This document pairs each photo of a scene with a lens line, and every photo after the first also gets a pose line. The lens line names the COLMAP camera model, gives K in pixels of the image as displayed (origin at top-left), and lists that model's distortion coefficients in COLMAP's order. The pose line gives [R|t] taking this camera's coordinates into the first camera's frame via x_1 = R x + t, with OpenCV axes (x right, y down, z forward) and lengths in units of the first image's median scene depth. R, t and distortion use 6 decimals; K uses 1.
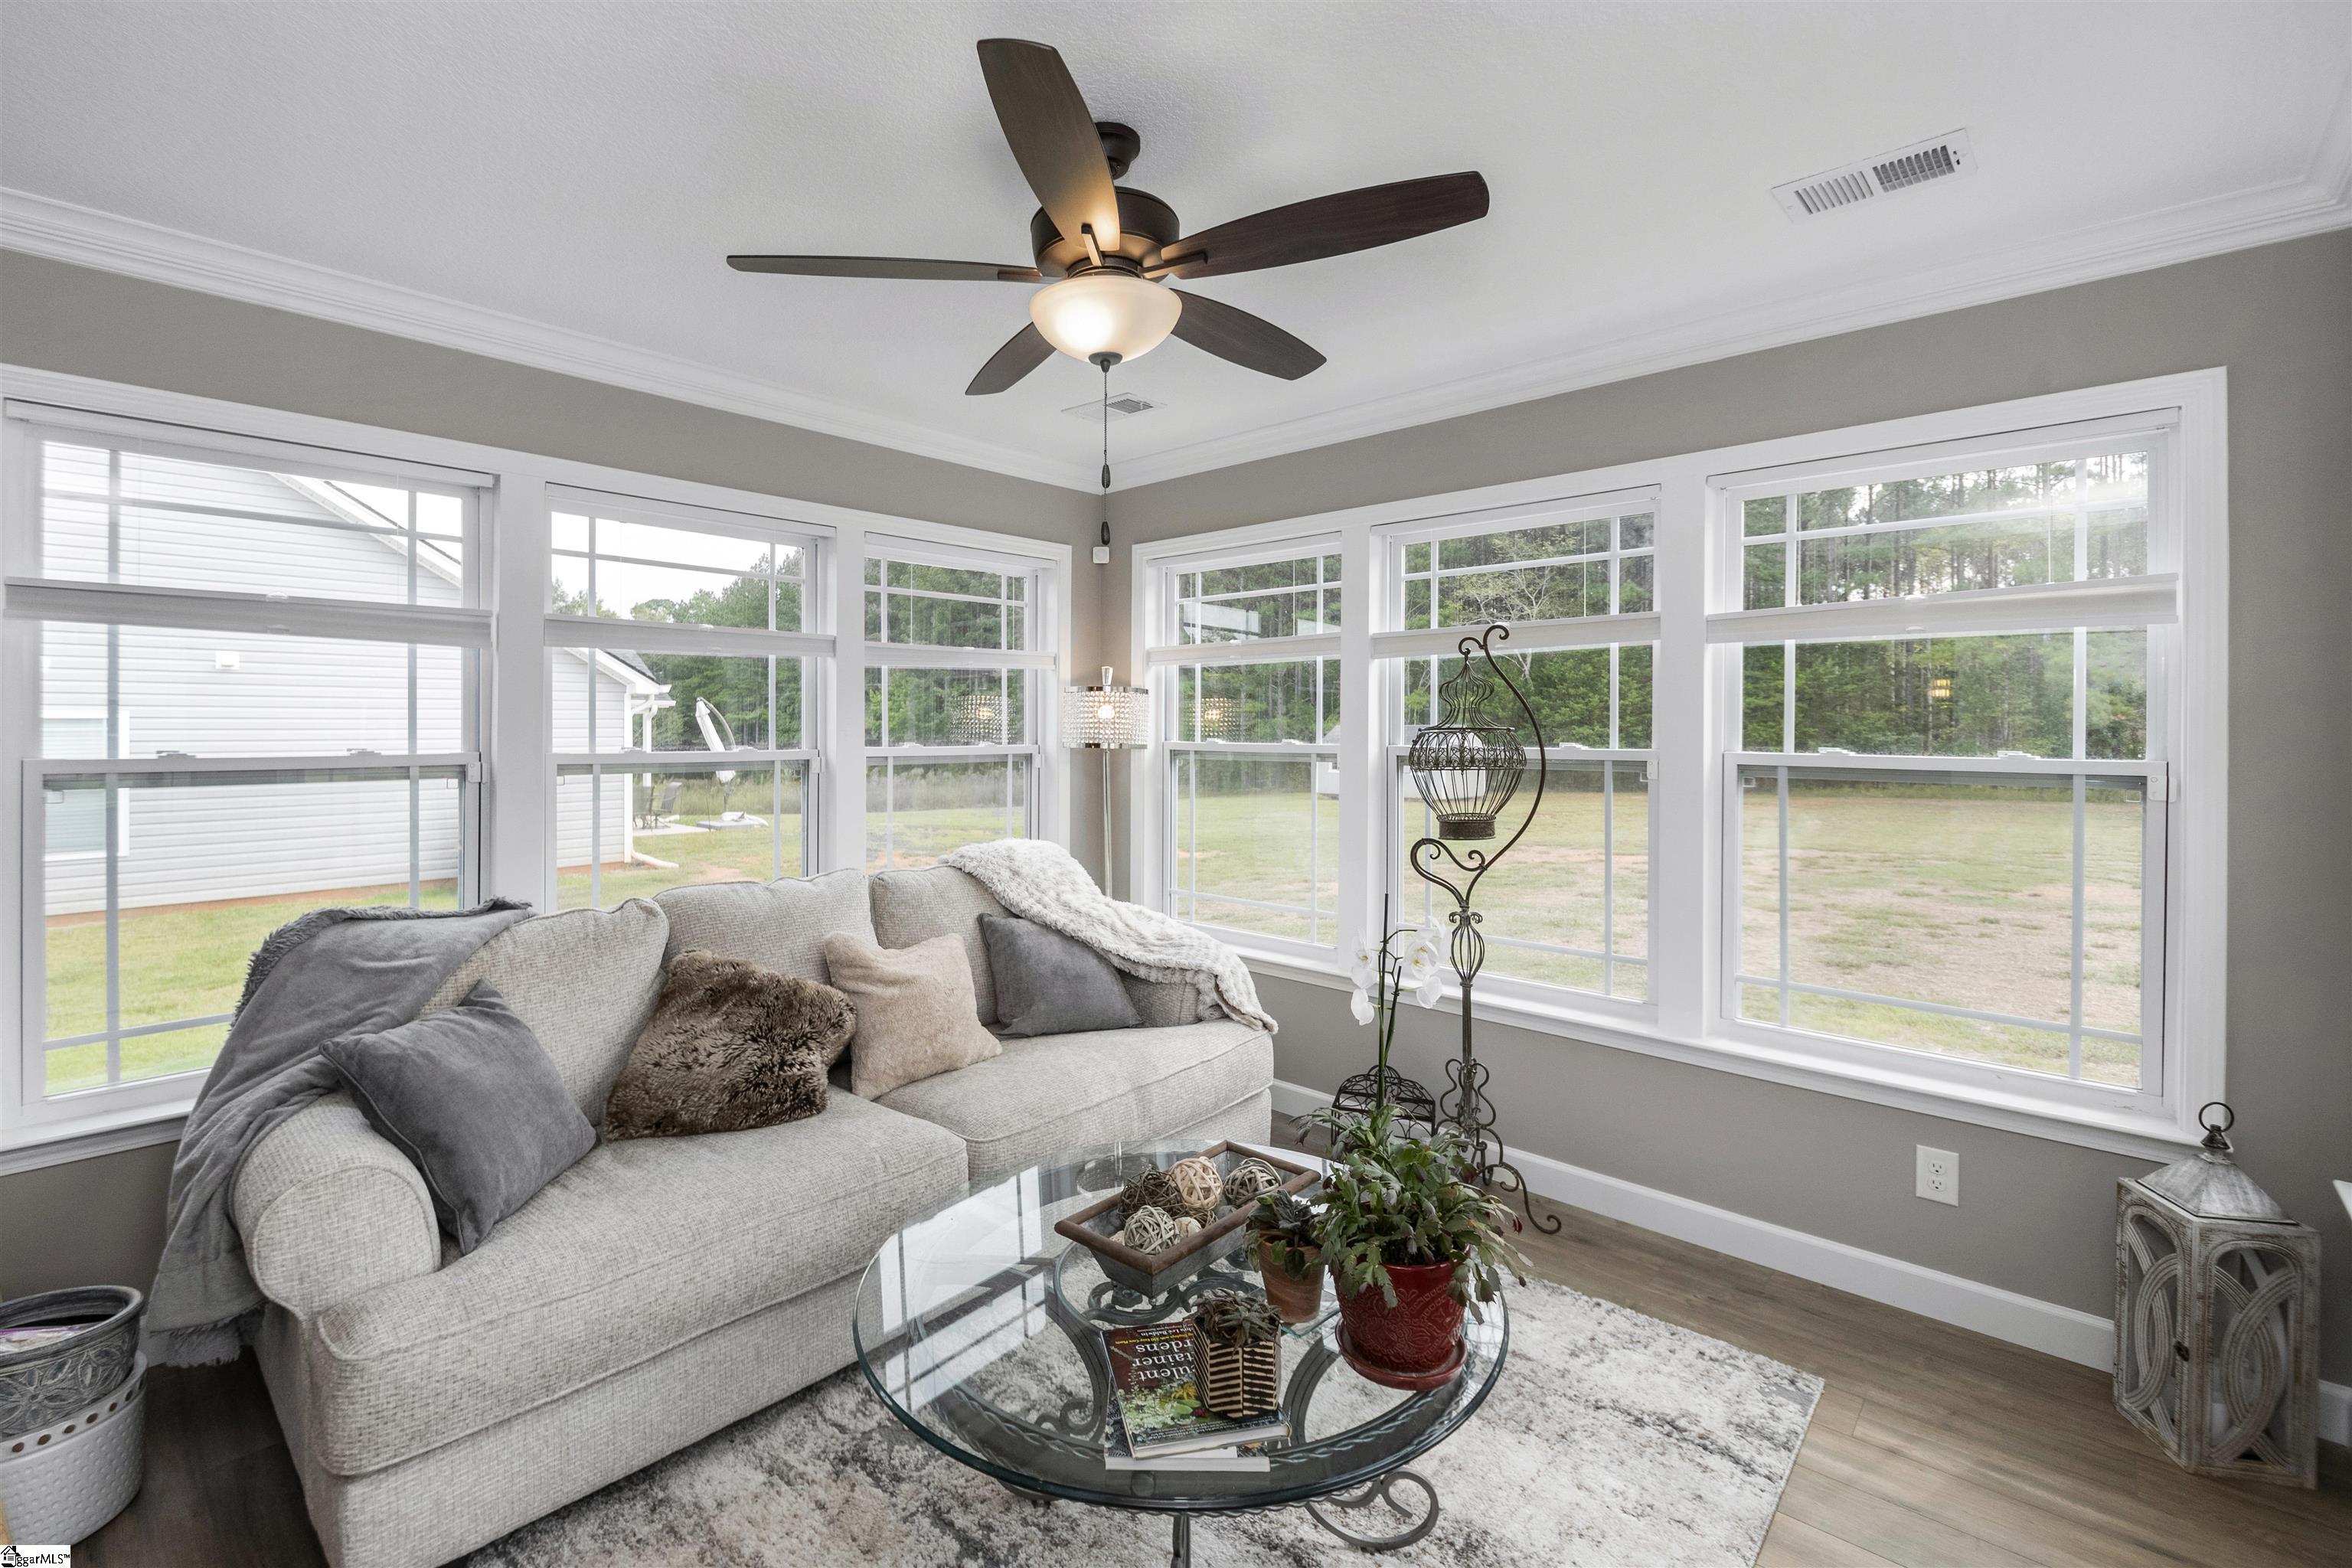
lens RADIAL K [[1030.2, 0, 1125.0], [0, 1030.2, 731.5], [0, 0, 1]] dist [-0.000610, -0.000276]
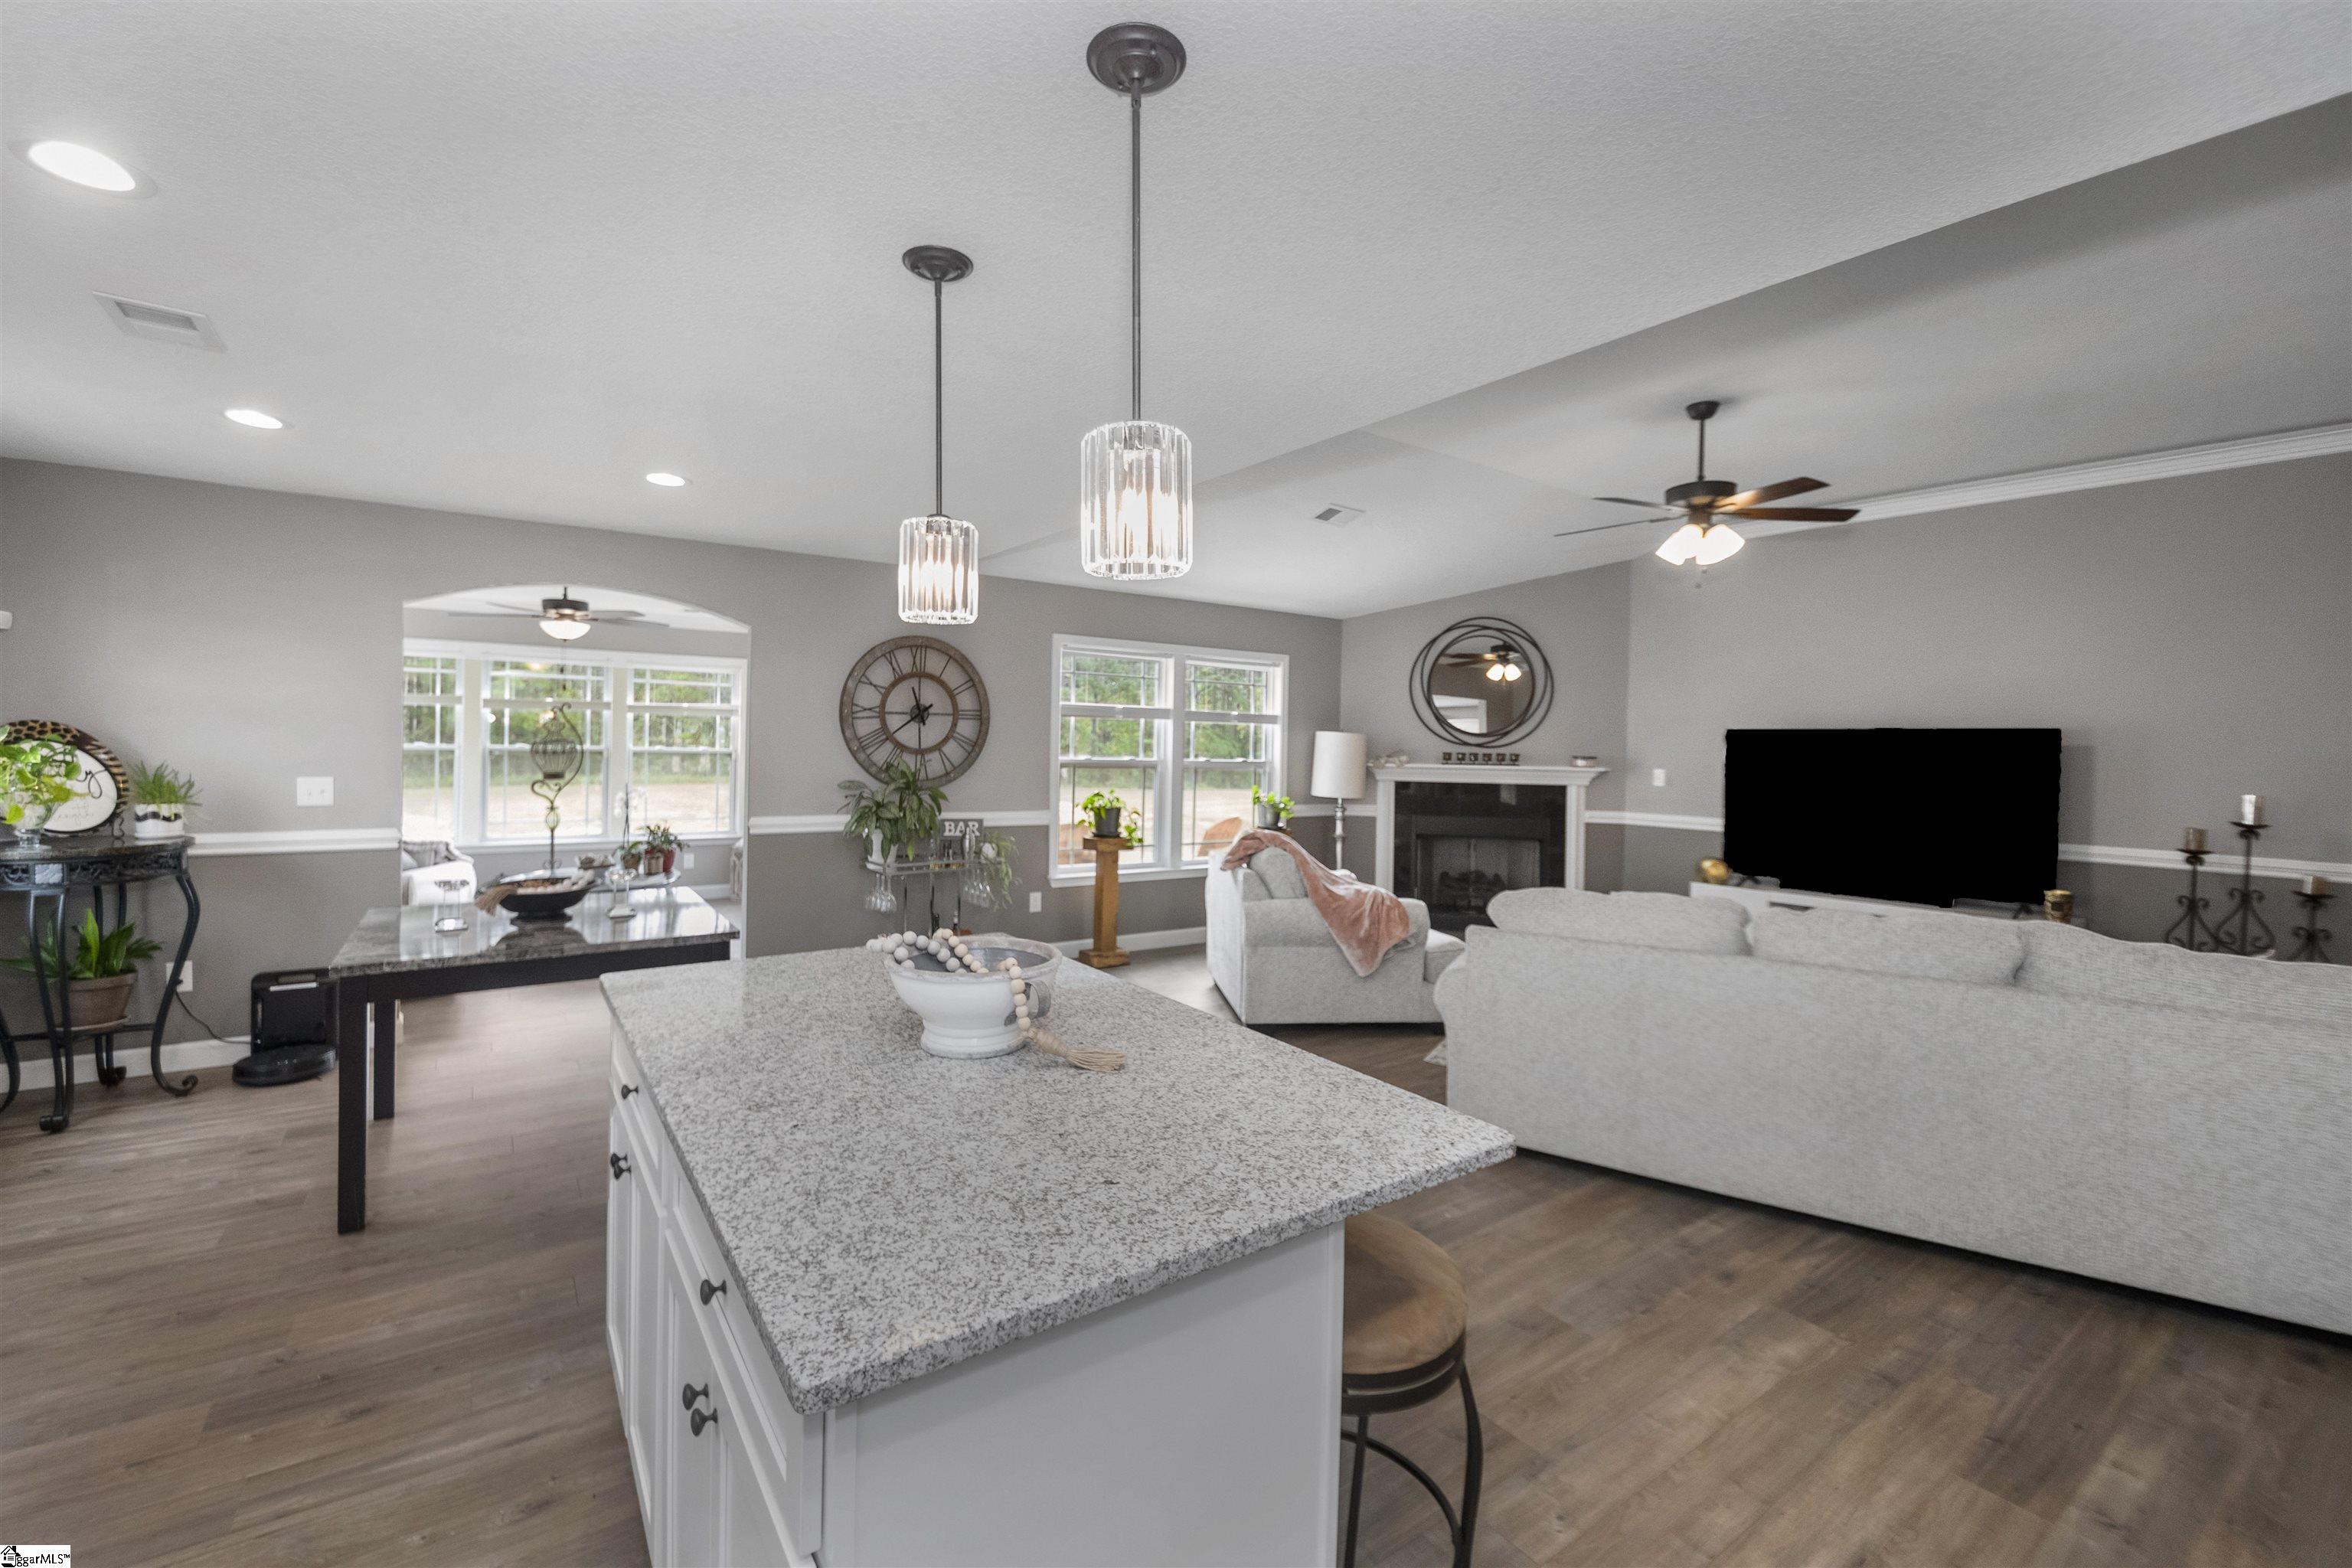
lens RADIAL K [[967.6, 0, 1146.9], [0, 967.6, 748.7], [0, 0, 1]] dist [0.013673, -0.011890]
pose [[0.206659, -0.002047, 0.978411, -1.737985], [-0.015655, 0.999863, 0.005399, -0.016873], [-0.978288, -0.016433, 0.206599, -1.006083]]
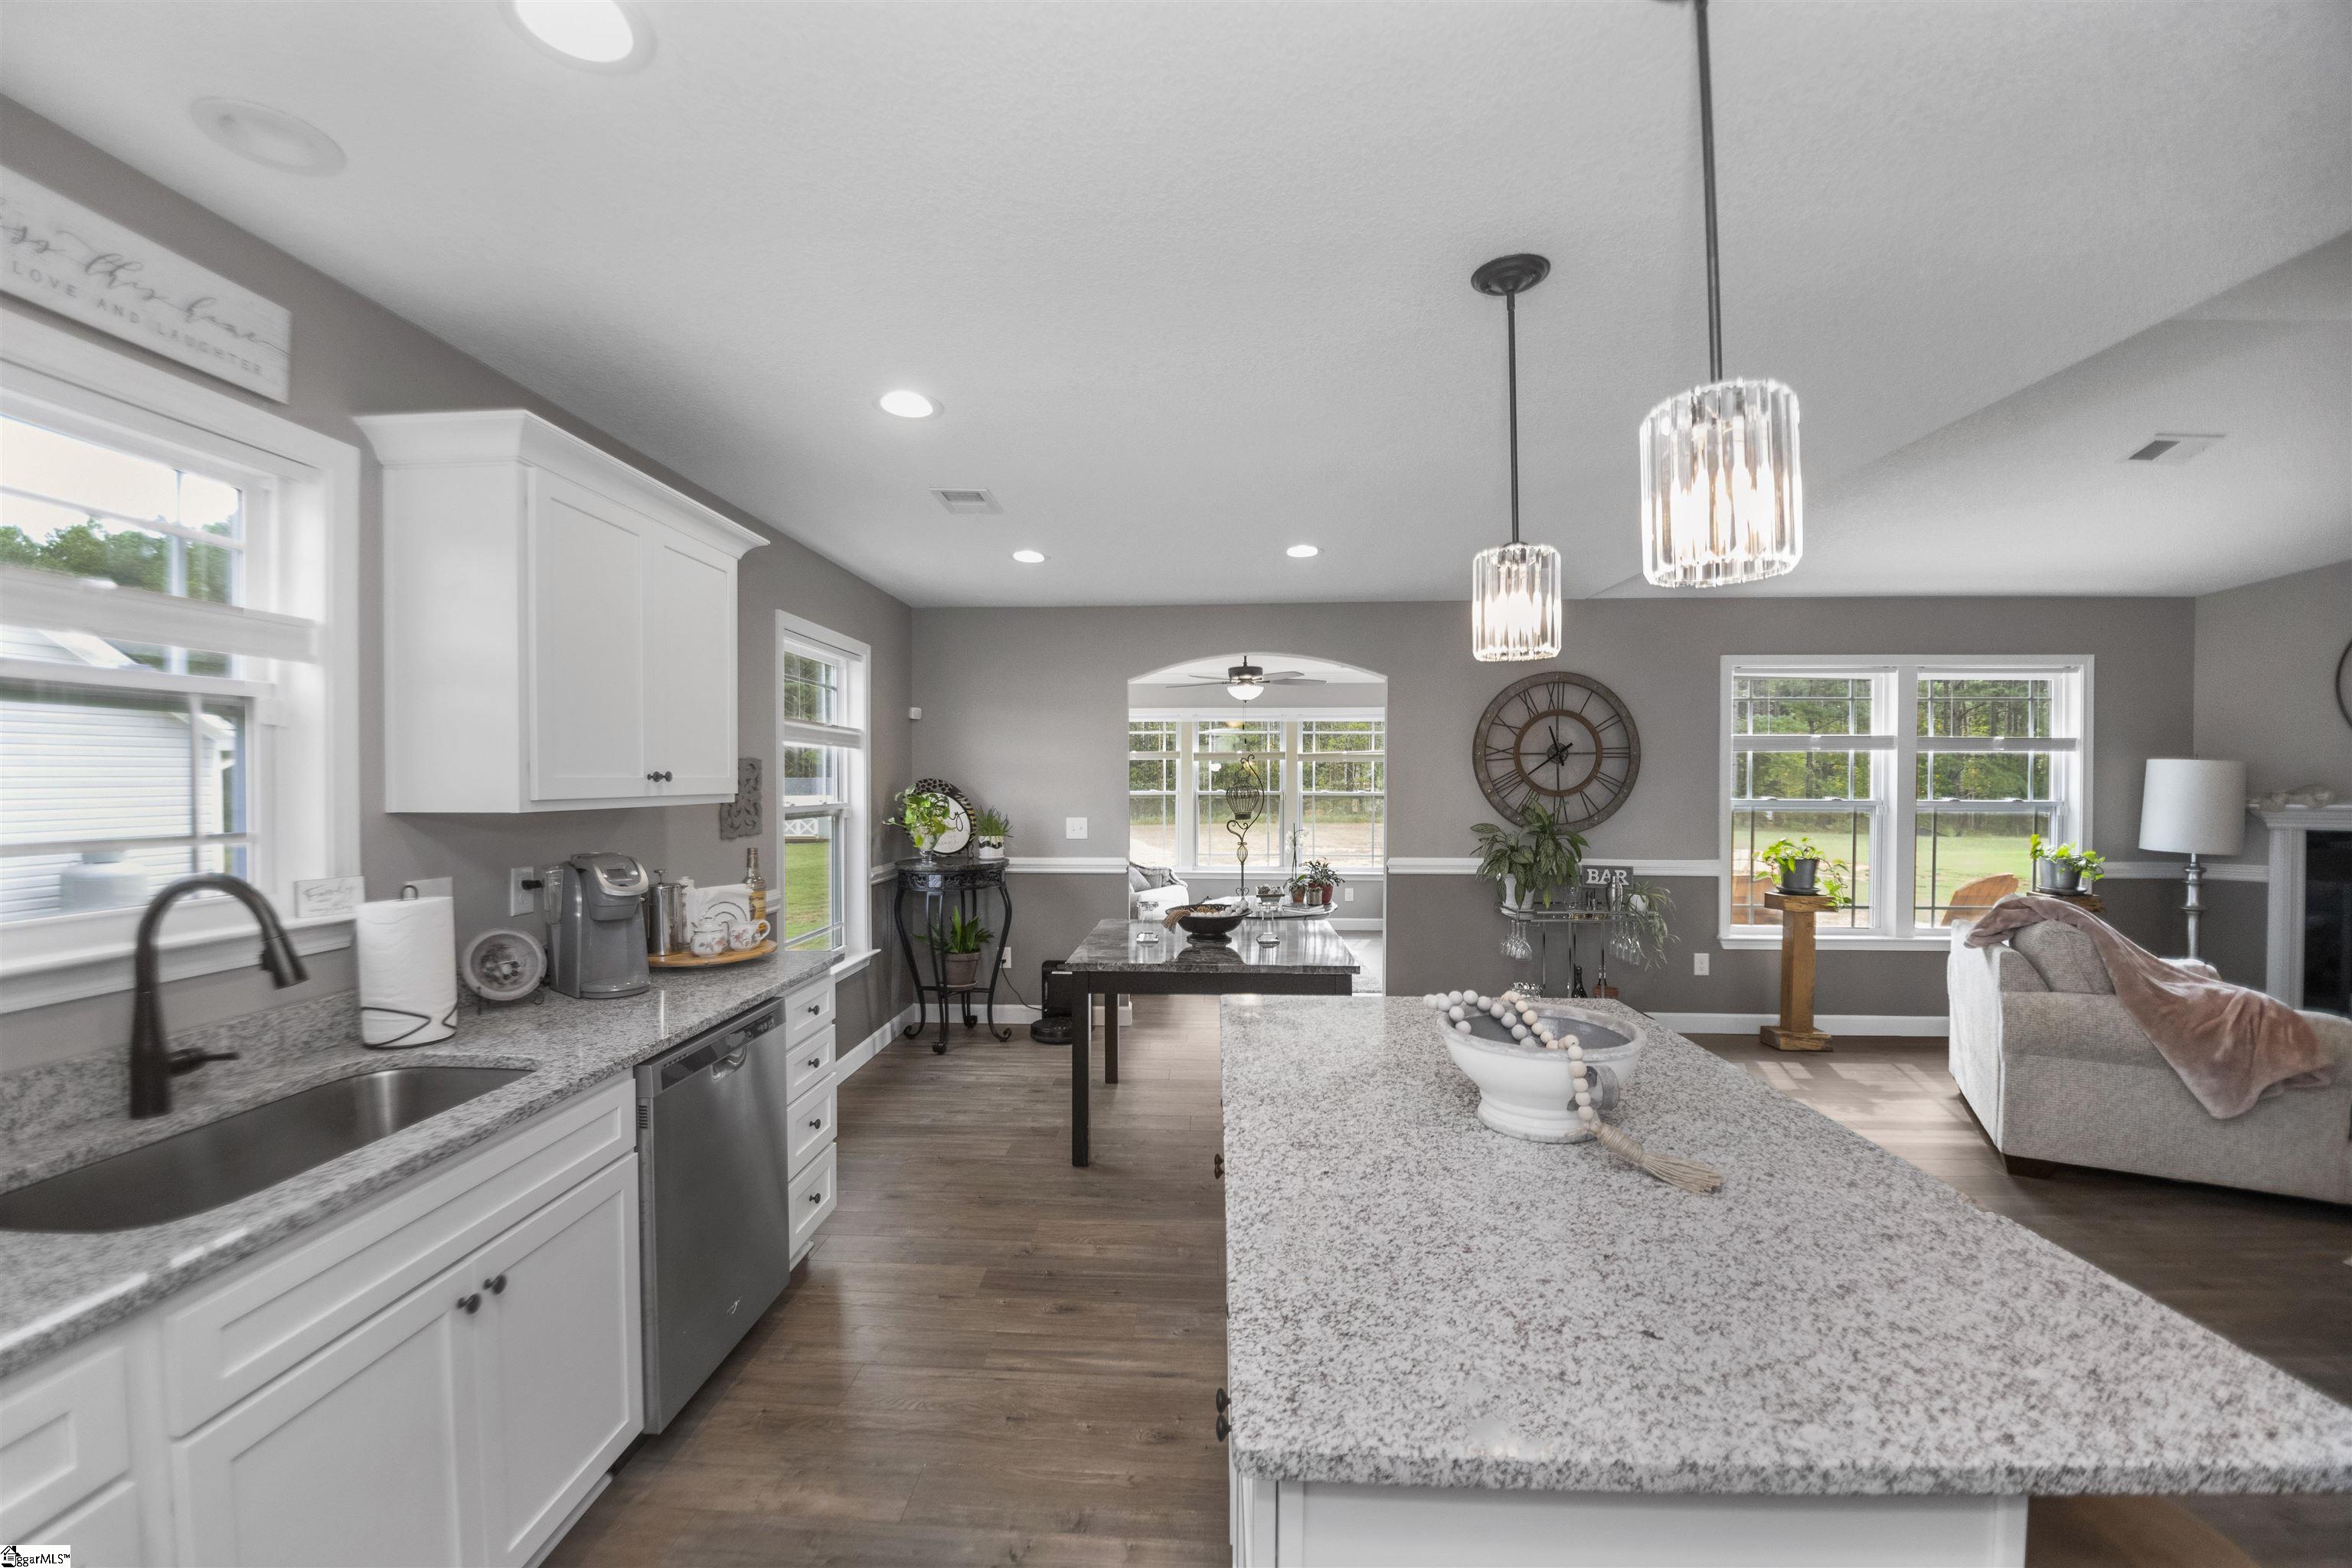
lens RADIAL K [[951.6, 0, 1155.5], [0, 951.6, 789.3], [0, 0, 1]] dist [-0.012357, -0.009496]
pose [[0.764667, -0.008464, 0.644370, -1.682362], [0.002615, 0.999946, 0.010030, -0.020933], [-0.644420, -0.005985, 0.764648, -1.041282]]
